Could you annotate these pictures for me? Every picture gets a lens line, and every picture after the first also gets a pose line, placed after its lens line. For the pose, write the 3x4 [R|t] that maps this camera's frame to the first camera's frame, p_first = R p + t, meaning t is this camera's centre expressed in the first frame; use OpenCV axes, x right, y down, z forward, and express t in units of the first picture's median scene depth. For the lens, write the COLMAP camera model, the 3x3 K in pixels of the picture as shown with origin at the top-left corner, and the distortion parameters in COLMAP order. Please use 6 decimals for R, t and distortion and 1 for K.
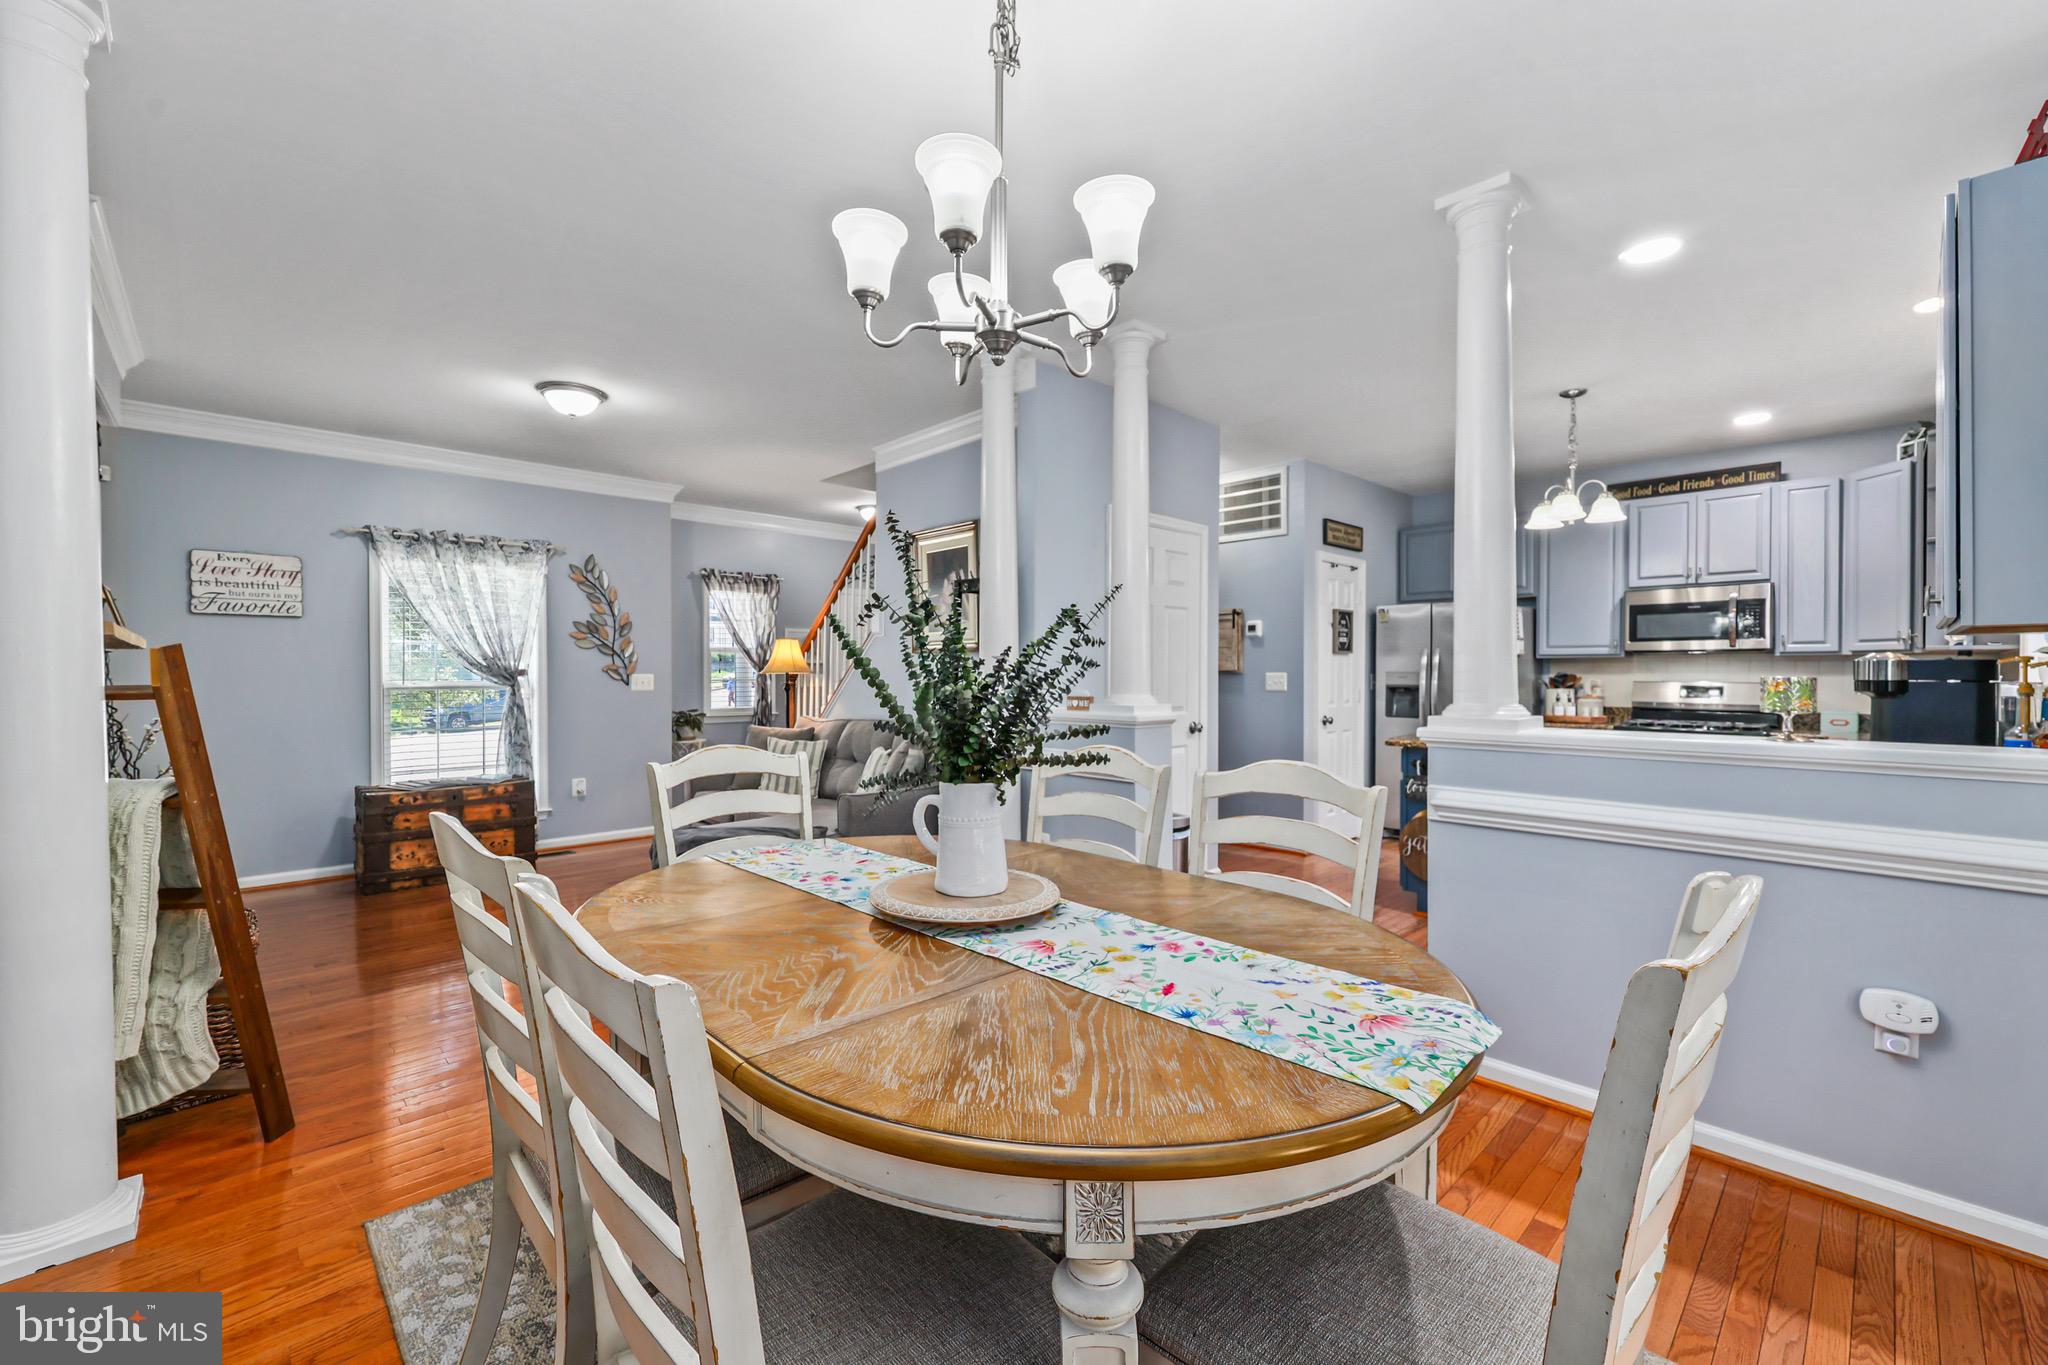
lens RADIAL K [[839.1, 0, 1025.3], [0, 839.1, 680.3], [0, 0, 1]] dist [0.000980, 0.000083]
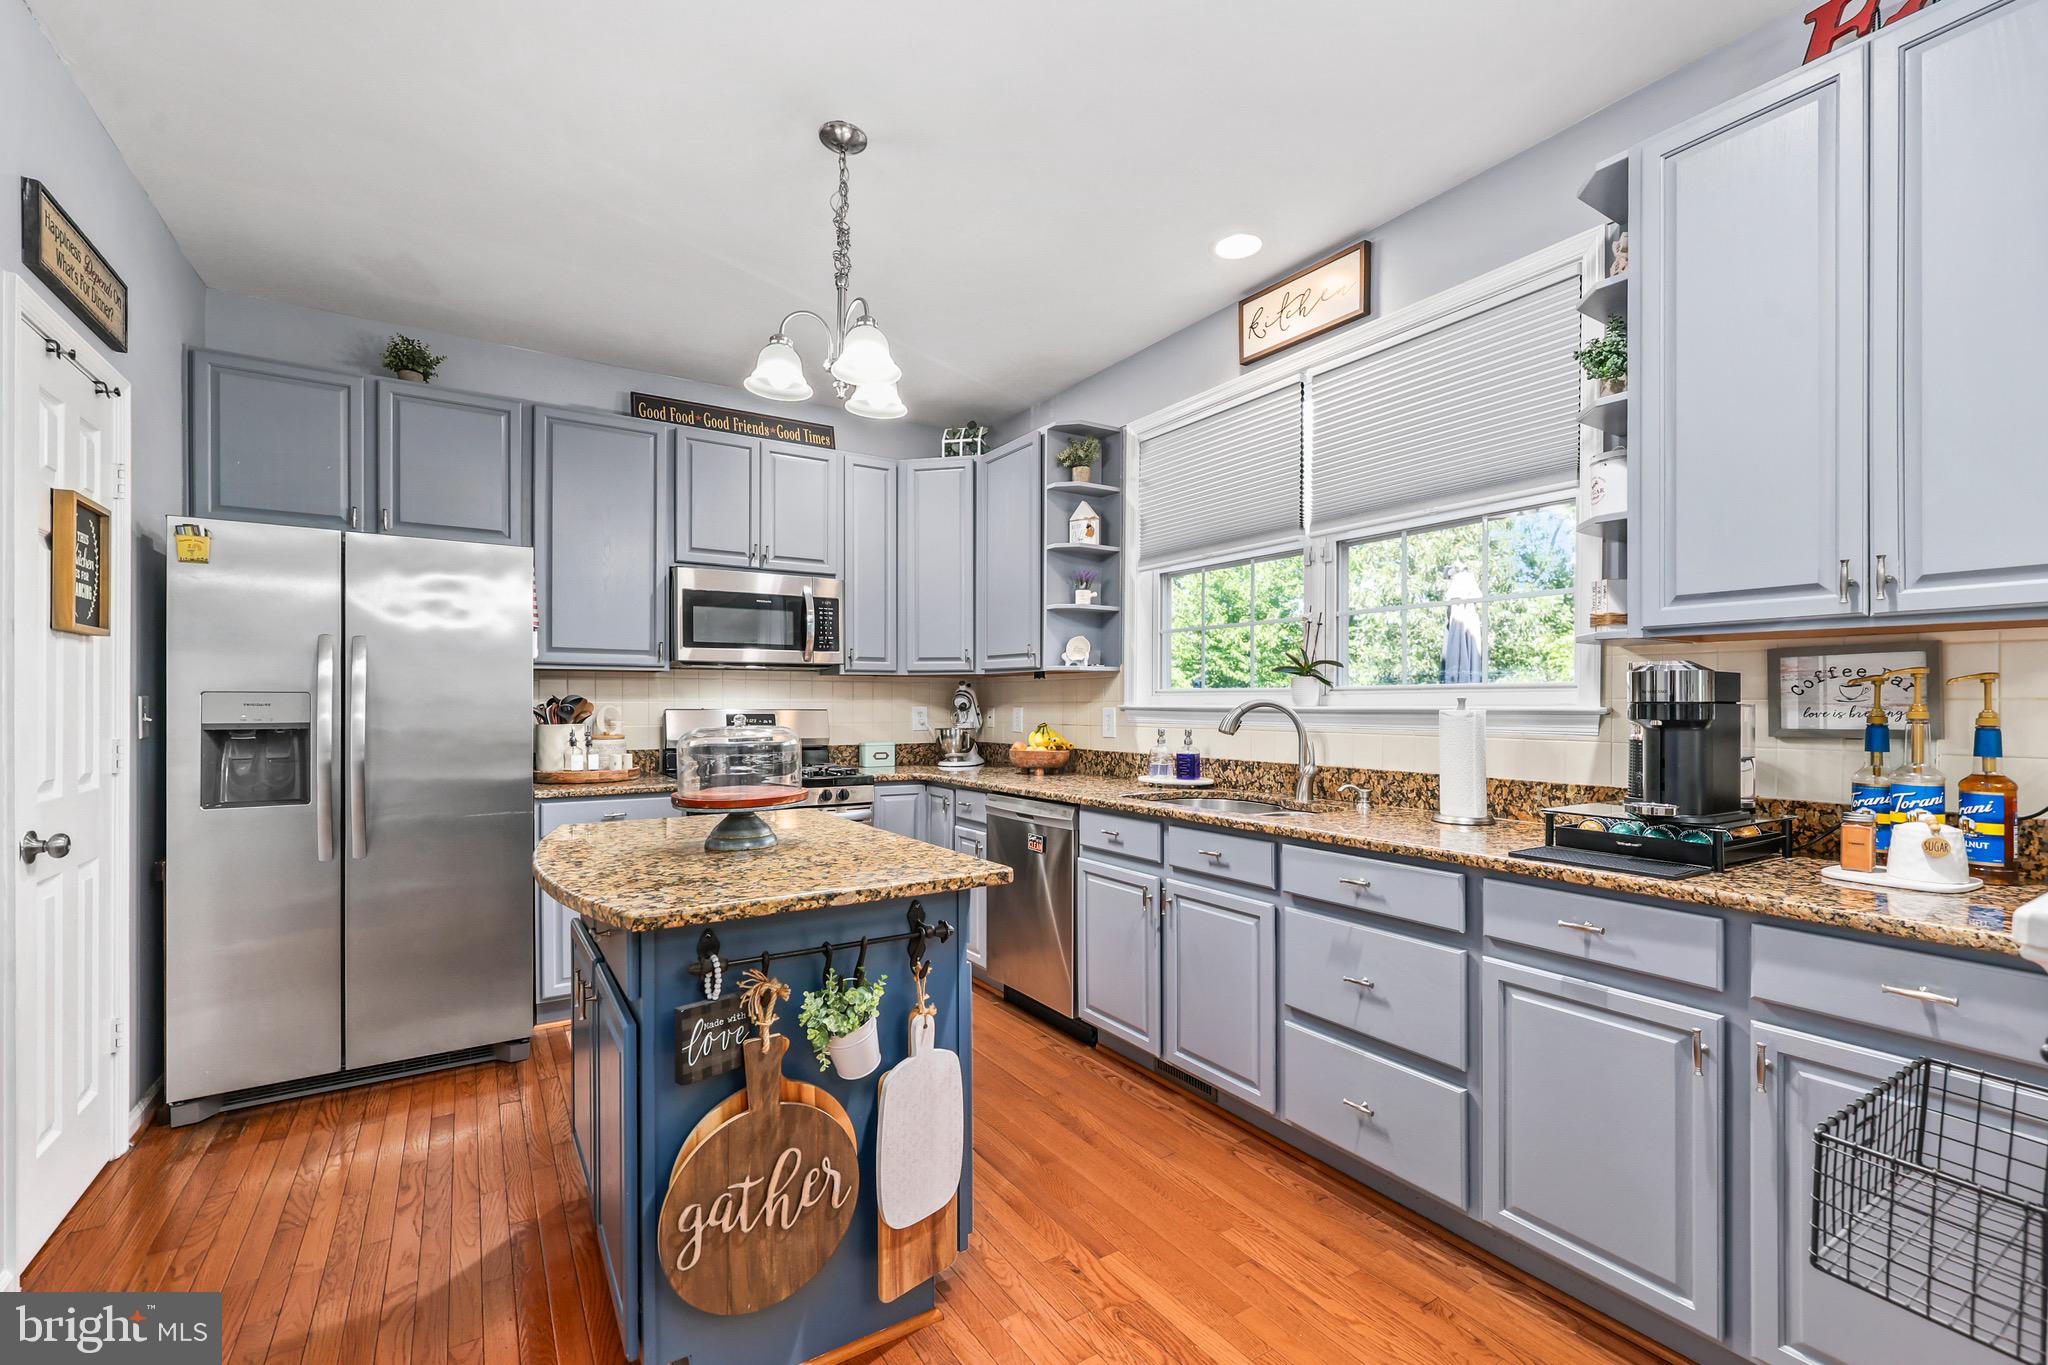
lens RADIAL K [[873.4, 0, 1029.3], [0, 873.4, 705.3], [0, 0, 1]] dist [-0.001042, -0.000019]
pose [[0.190558, -0.003323, 0.981670, 0.129008], [0.007097, 0.999973, 0.002008, -0.001442], [-0.981650, 0.006585, 0.190576, 0.654774]]
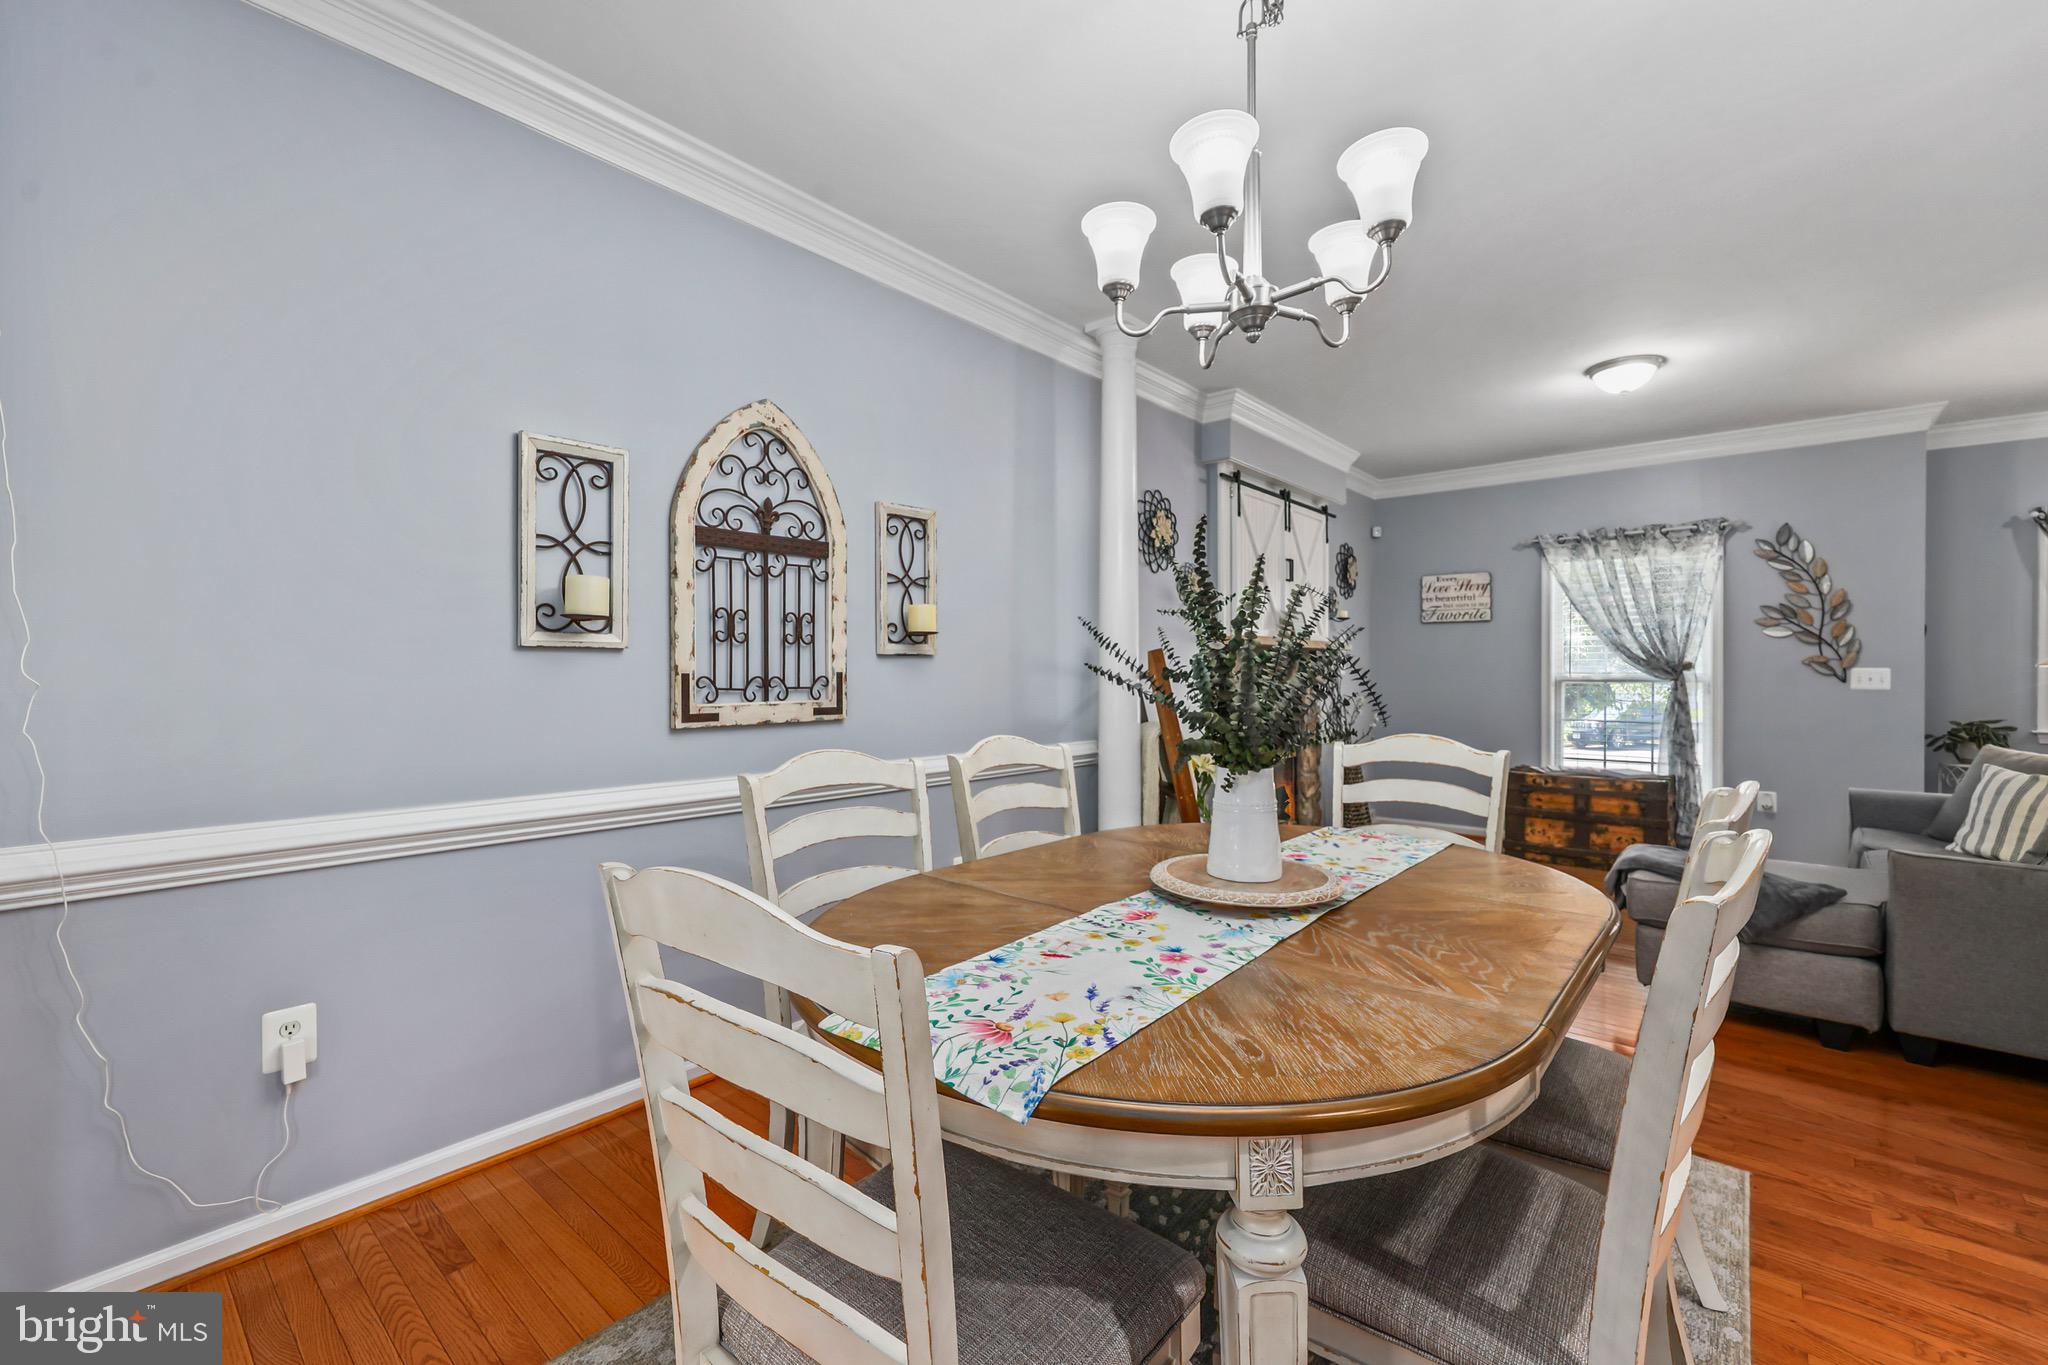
lens RADIAL K [[851.9, 0, 1023.2], [0, 851.9, 671.7], [0, 0, 1]] dist [0.001074, -0.000121]
pose [[0.093391, 0.003443, -0.995624, 0.293860], [-0.009677, 0.999950, 0.002550, 0.001938], [0.995582, 0.009396, 0.093420, 0.203789]]
